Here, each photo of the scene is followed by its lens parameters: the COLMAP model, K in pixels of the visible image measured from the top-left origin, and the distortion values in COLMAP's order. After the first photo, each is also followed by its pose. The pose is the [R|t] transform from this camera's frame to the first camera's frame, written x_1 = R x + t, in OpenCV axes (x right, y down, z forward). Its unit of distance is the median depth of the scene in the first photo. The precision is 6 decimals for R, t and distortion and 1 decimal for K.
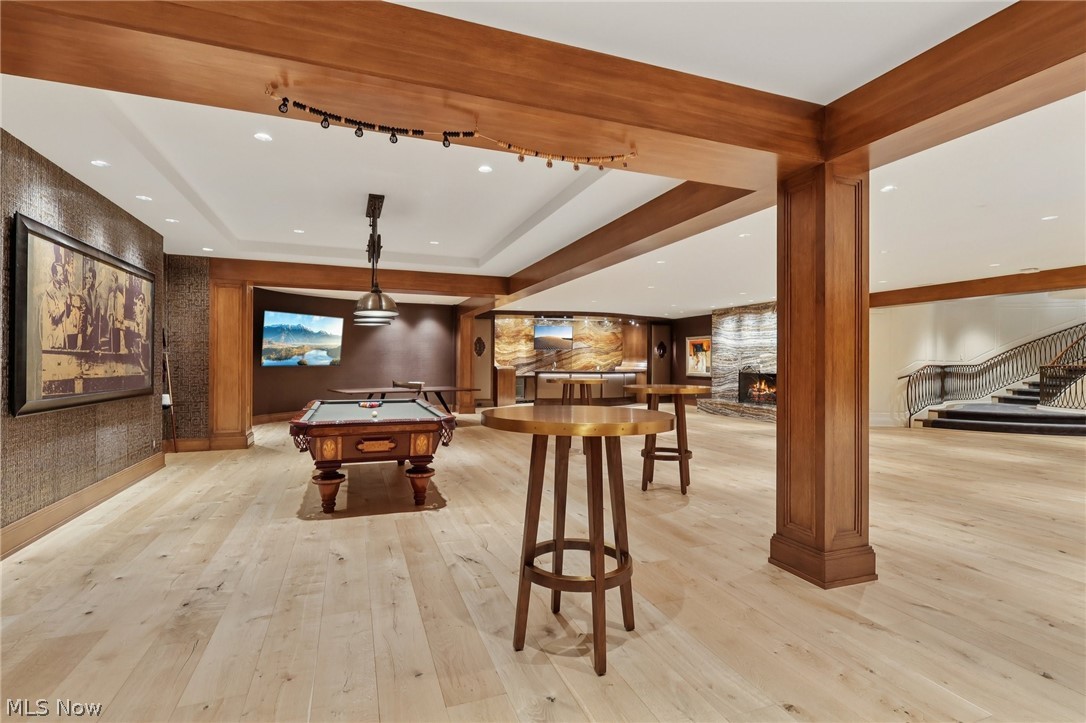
lens RADIAL K [[508.0, 0, 543.9], [0, 508.0, 361.4], [0, 0, 1]] dist [0.003447, 0.000251]
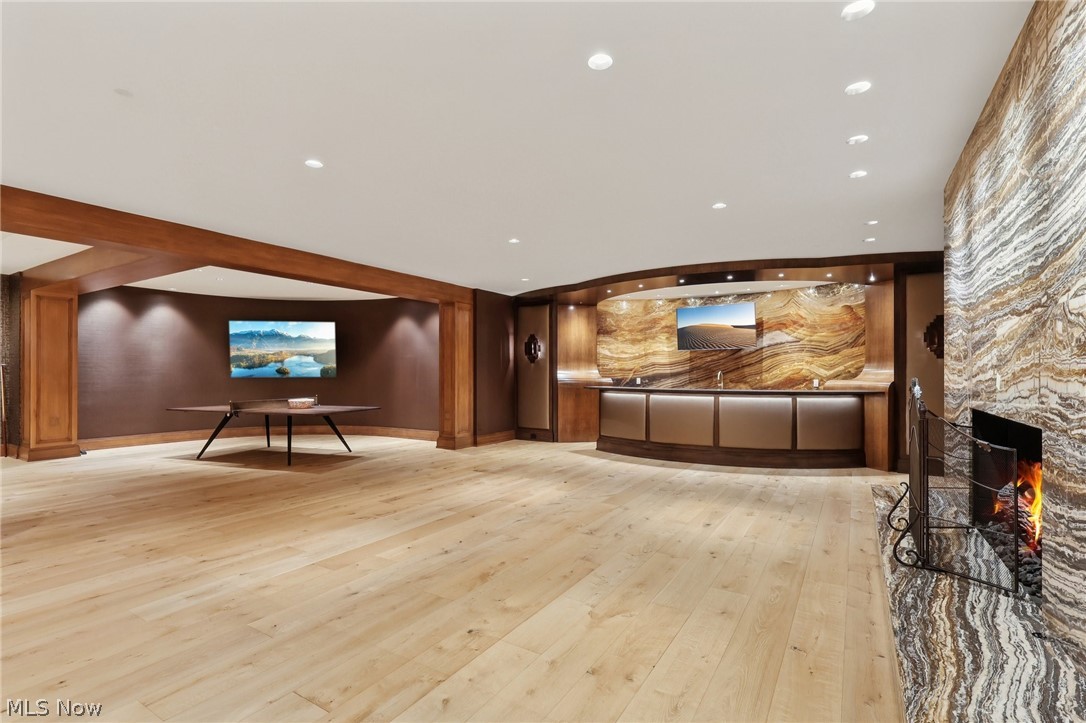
lens RADIAL K [[508.0, 0, 542.2], [0, 508.0, 370.2], [0, 0, 1]] dist [0.003447, 0.000251]
pose [[0.614711, -0.002871, -0.788747, 0.454487], [-0.001046, 0.999990, -0.004455, 0.004413], [0.788752, 0.003563, 0.614702, 0.685977]]
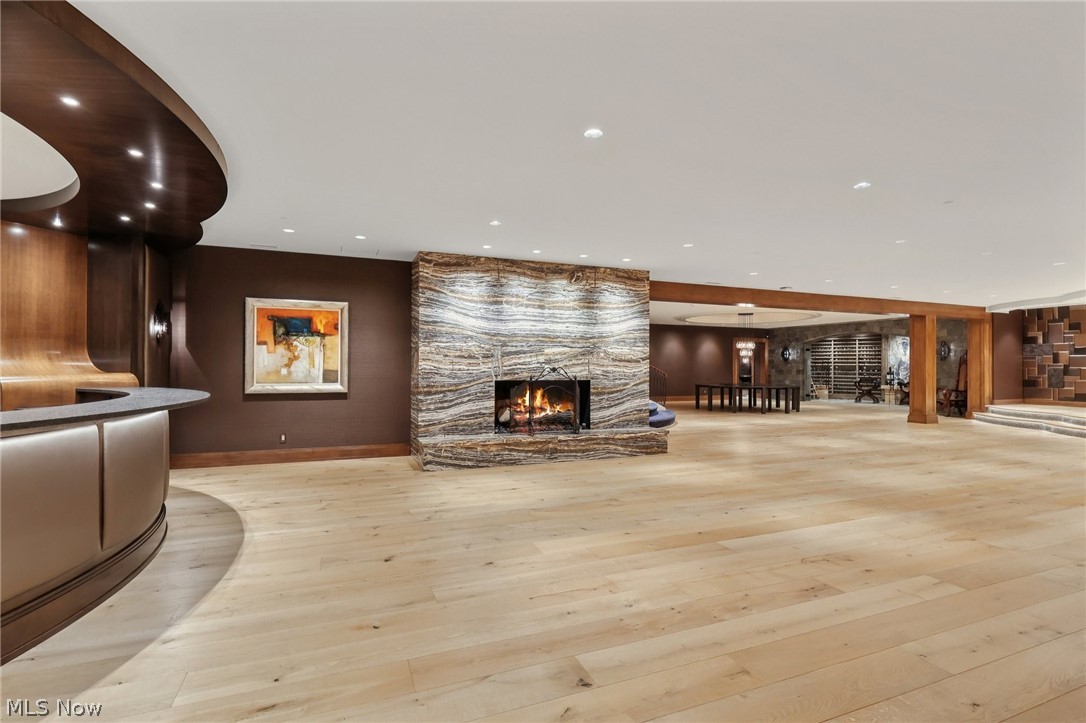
lens RADIAL K [[508.0, 0, 546.2], [0, 508.0, 359.5], [0, 0, 1]] dist [0.003447, 0.000251]
pose [[-0.039563, 0.009224, 0.999175, -0.157468], [-0.006670, 0.999933, -0.009495, 0.004460], [-0.999195, -0.007040, -0.039499, 0.971306]]
